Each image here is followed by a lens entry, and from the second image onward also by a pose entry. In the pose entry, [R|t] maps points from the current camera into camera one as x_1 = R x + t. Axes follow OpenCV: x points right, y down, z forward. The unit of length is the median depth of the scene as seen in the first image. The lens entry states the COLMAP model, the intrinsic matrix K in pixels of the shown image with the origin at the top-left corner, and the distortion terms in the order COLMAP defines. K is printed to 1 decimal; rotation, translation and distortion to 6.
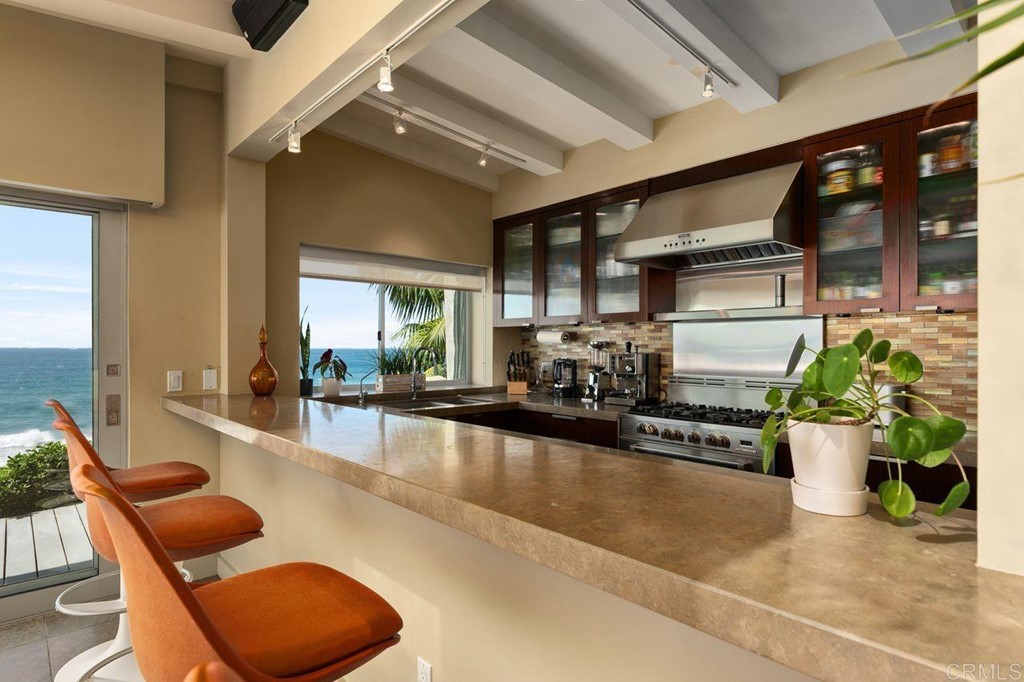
lens RADIAL K [[552.3, 0, 500.0], [0, 552.3, 353.1], [0, 0, 1]] dist [-0.013380, 0.000210]
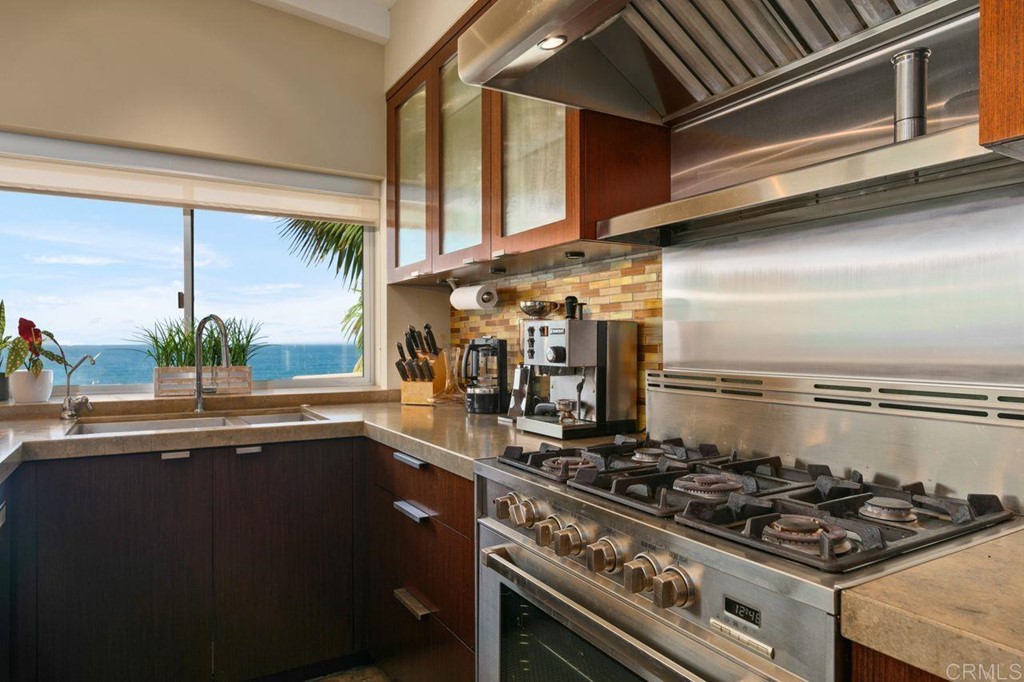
lens RADIAL K [[629.6, 0, 510.9], [0, 629.6, 346.3], [0, 0, 1]] dist [0.003235, -0.000228]
pose [[0.980891, -0.000987, -0.194555, 0.287519], [0.000211, 0.999992, -0.004008, 0.023084], [0.194557, 0.003891, 0.980883, 0.484901]]
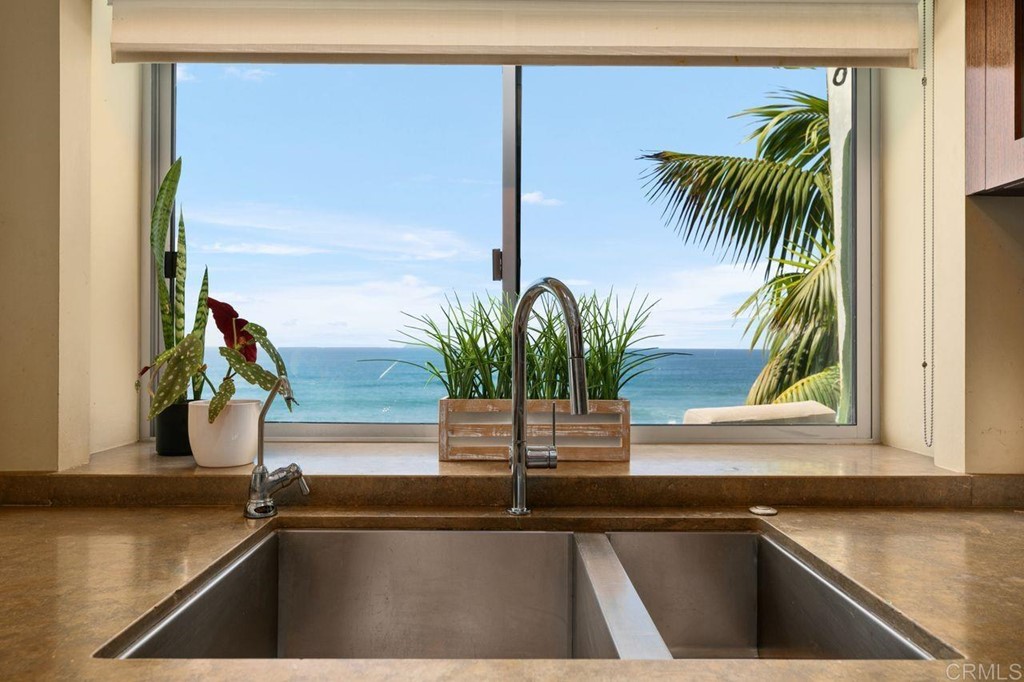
lens RADIAL K [[629.6, 0, 510.9], [0, 629.6, 346.3], [0, 0, 1]] dist [0.003235, -0.000228]
pose [[0.751161, -0.003202, -0.660111, 0.009356], [-0.009418, 0.999834, -0.015567, 0.020191], [0.660052, 0.017910, 0.751007, 0.870624]]
